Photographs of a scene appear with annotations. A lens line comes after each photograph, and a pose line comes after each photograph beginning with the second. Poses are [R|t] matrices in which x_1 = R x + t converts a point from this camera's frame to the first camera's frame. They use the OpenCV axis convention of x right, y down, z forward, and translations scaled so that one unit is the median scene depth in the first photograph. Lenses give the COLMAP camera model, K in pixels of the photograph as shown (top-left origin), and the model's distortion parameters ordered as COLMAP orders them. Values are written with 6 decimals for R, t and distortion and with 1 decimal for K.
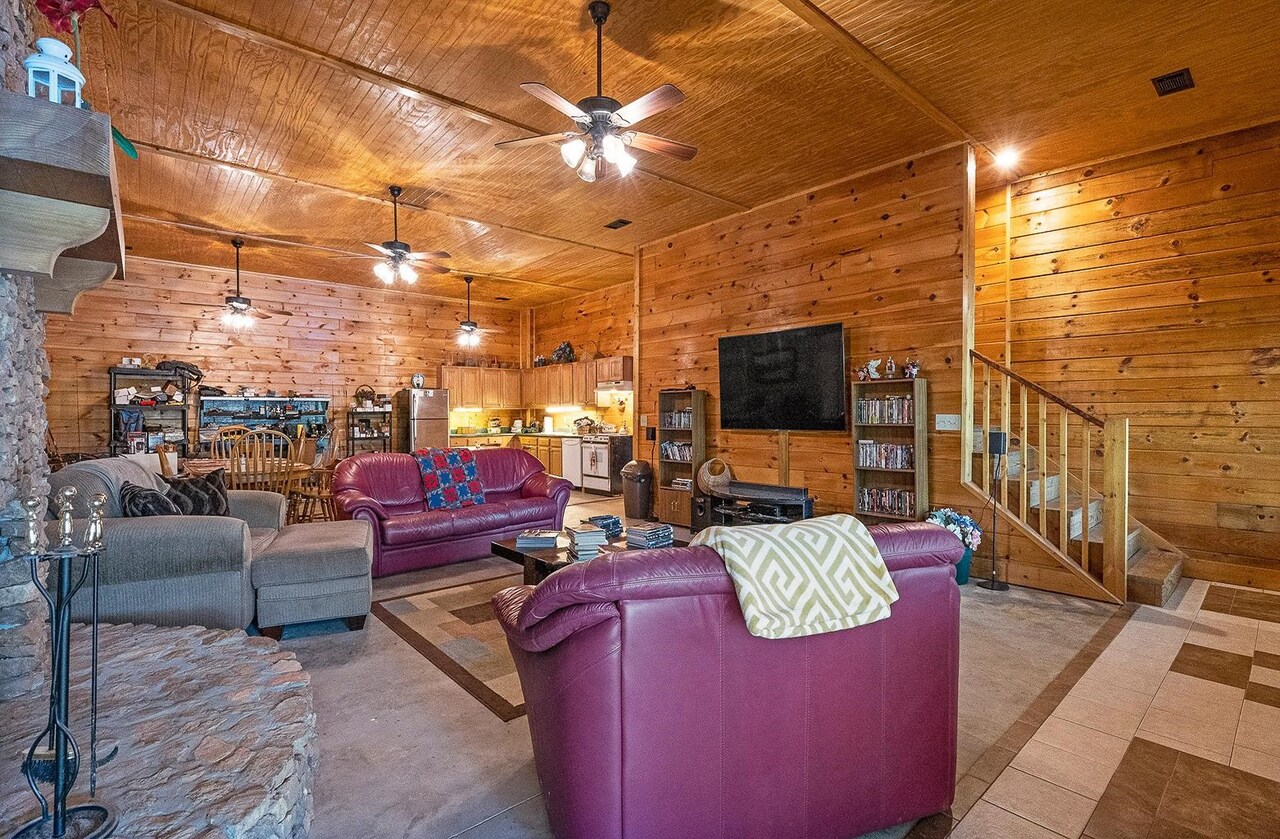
lens RADIAL K [[578.2, 0, 636.3], [0, 578.2, 413.7], [0, 0, 1]] dist [-0.010457, 0.000772]
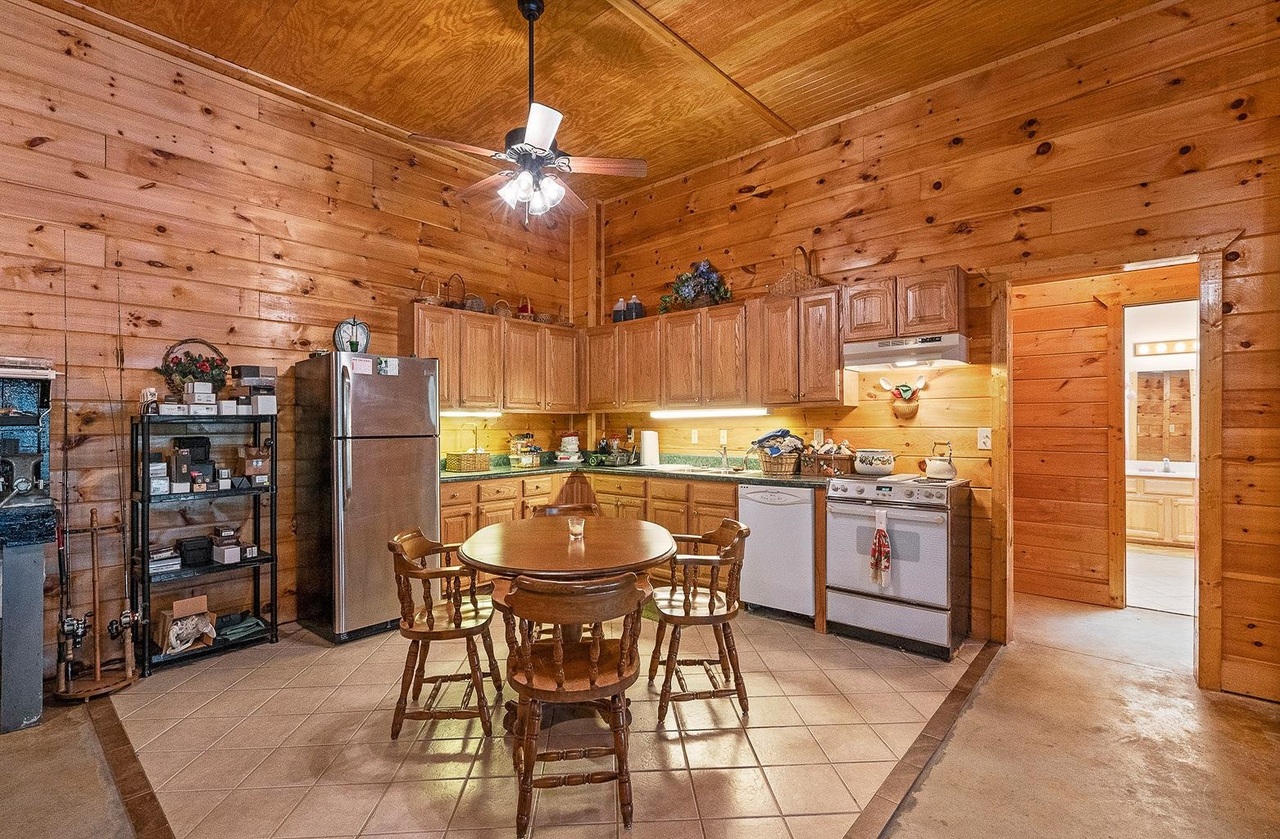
lens RADIAL K [[578.2, 0, 641.2], [0, 578.2, 422.4], [0, 0, 1]] dist [-0.010457, 0.000772]
pose [[0.990656, 0.002438, 0.136365, -0.244239], [-0.001903, 0.999990, -0.004057, 0.001367], [-0.136373, 0.003760, 0.990650, 0.604539]]
